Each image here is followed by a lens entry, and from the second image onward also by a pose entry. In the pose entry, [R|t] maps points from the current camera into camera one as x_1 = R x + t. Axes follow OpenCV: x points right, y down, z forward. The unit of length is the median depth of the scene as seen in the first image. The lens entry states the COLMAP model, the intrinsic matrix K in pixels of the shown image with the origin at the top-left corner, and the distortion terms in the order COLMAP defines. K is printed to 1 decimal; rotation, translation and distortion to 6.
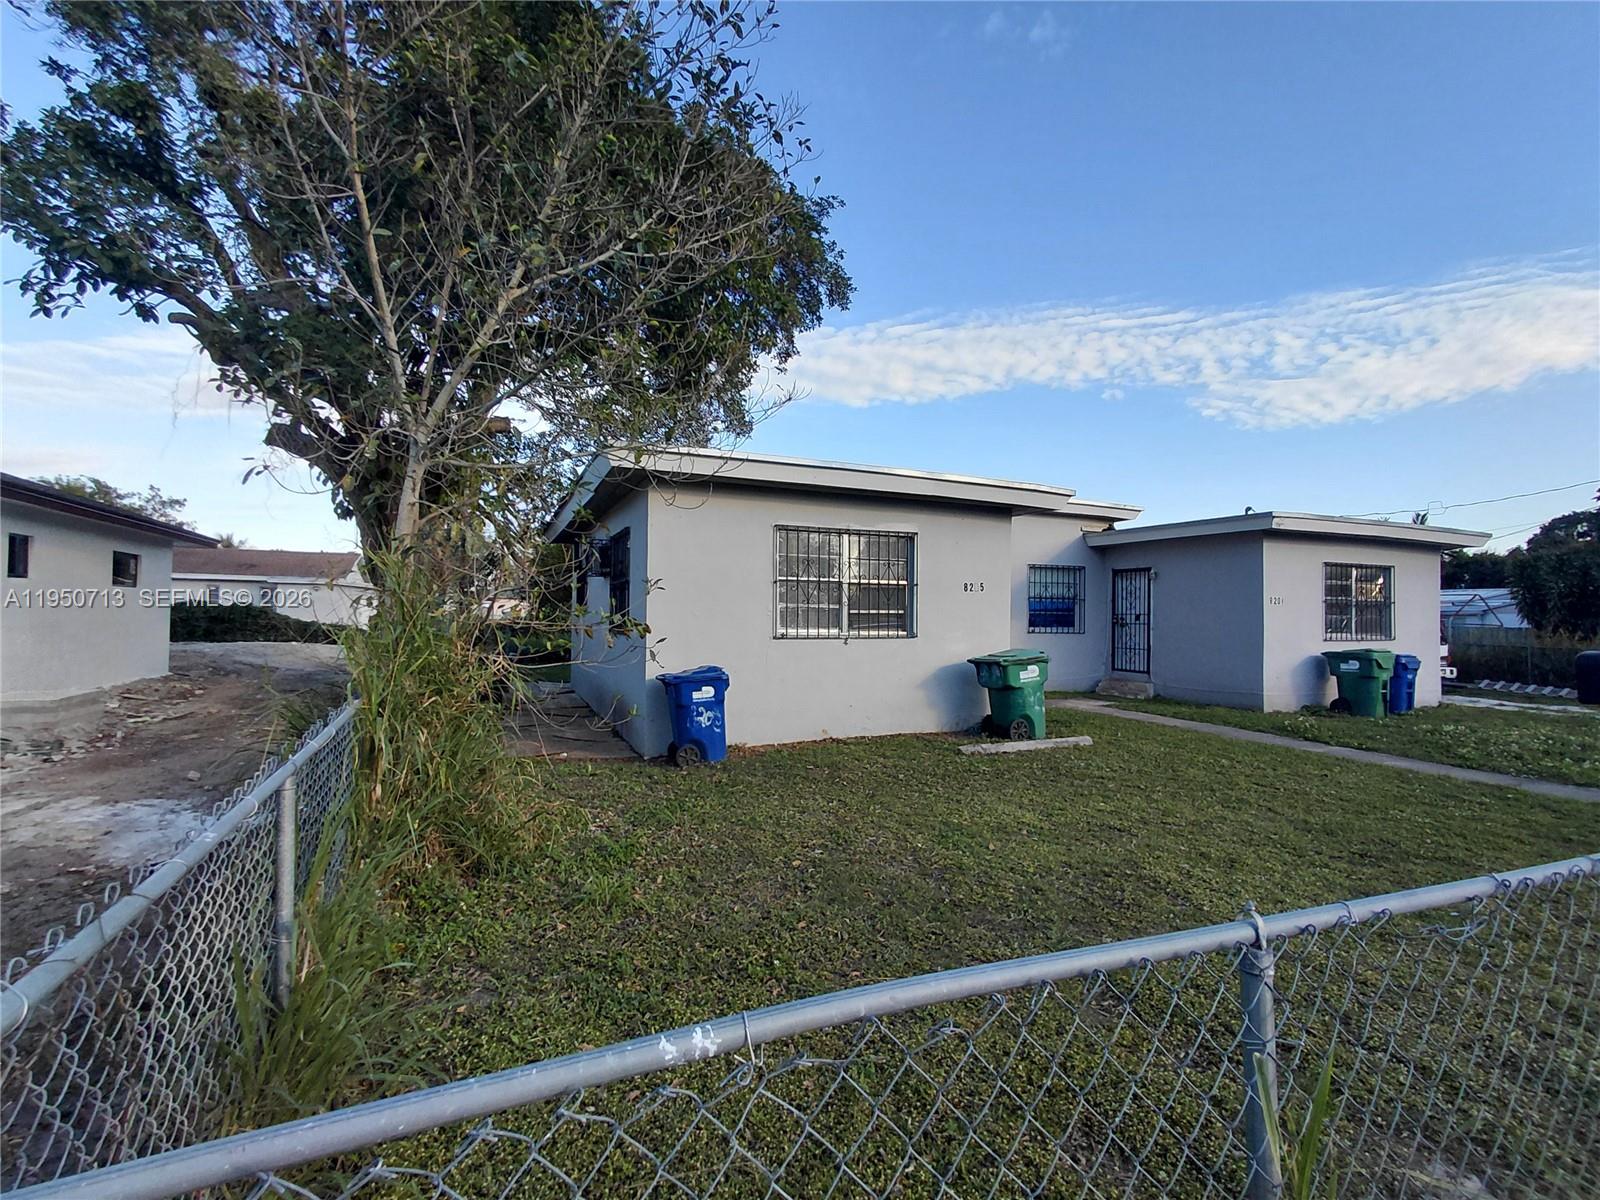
lens RADIAL K [[741.7, 0, 800.0], [0, 741.7, 600.0], [0, 0, 1]] dist [0.001338, 0.000693]
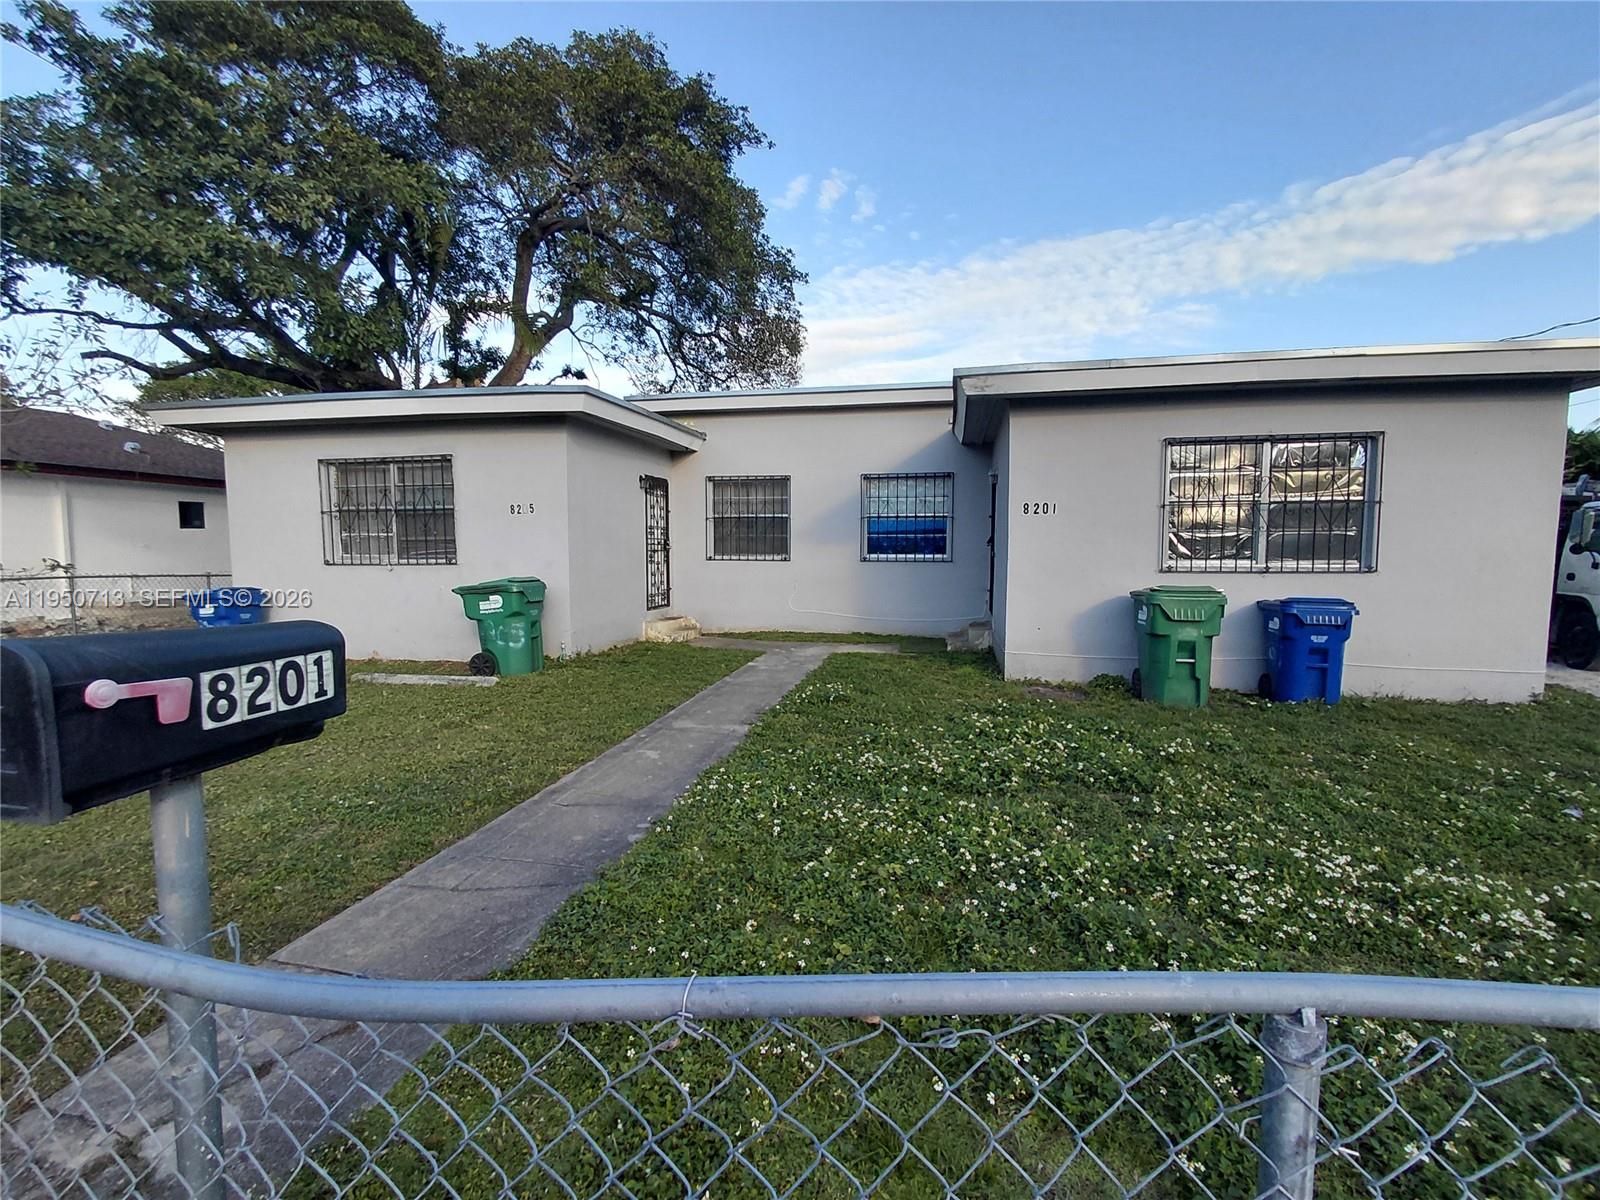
lens RADIAL K [[739.9, 0, 794.3], [0, 739.9, 598.7], [0, 0, 1]] dist [-0.000374, 0.000274]
pose [[0.818995, 0.027095, -0.573161, 0.859010], [0.024053, 0.996385, 0.081471, 0.021950], [0.573297, -0.080510, 0.815383, 0.369108]]
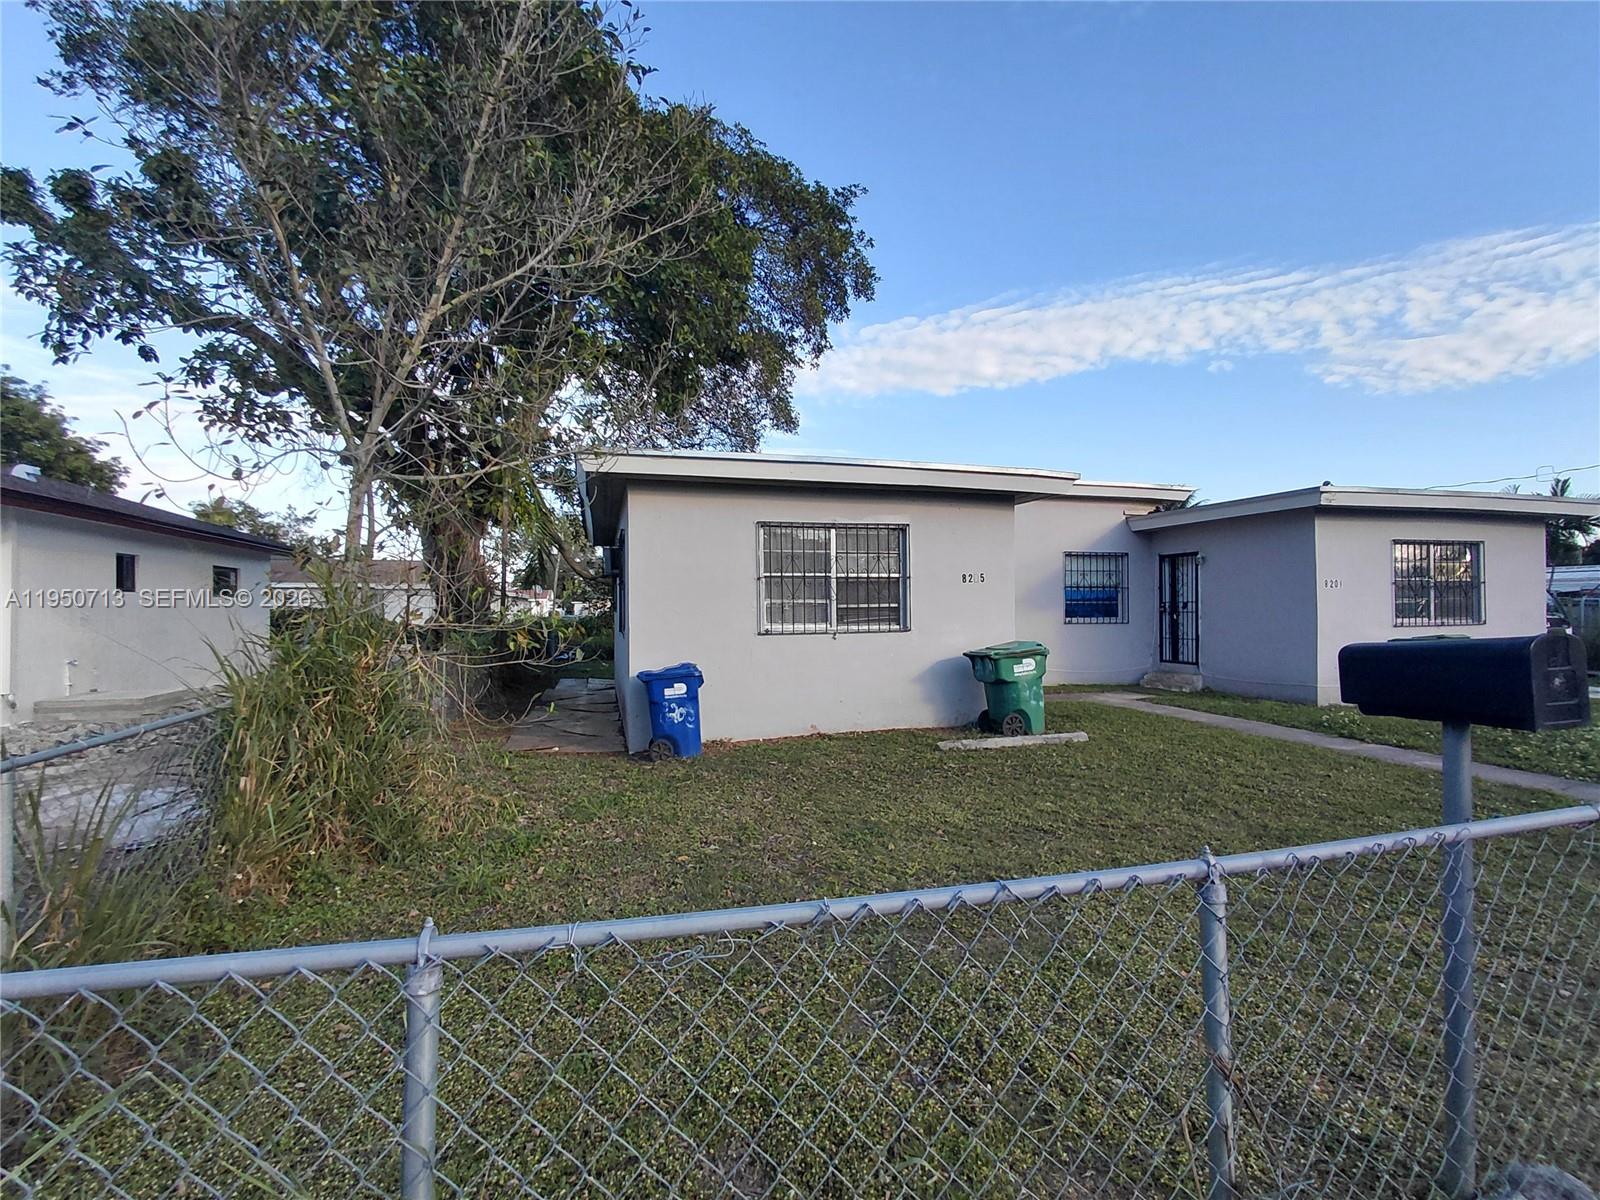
lens RADIAL K [[739.9, 0, 794.3], [0, 739.9, 598.7], [0, 0, 1]] dist [-0.000374, 0.000274]
pose [[0.990738, -0.022460, -0.133920, 0.109789], [0.023165, 0.999725, 0.003705, 0.000448], [0.133800, -0.006773, 0.990985, 0.009512]]
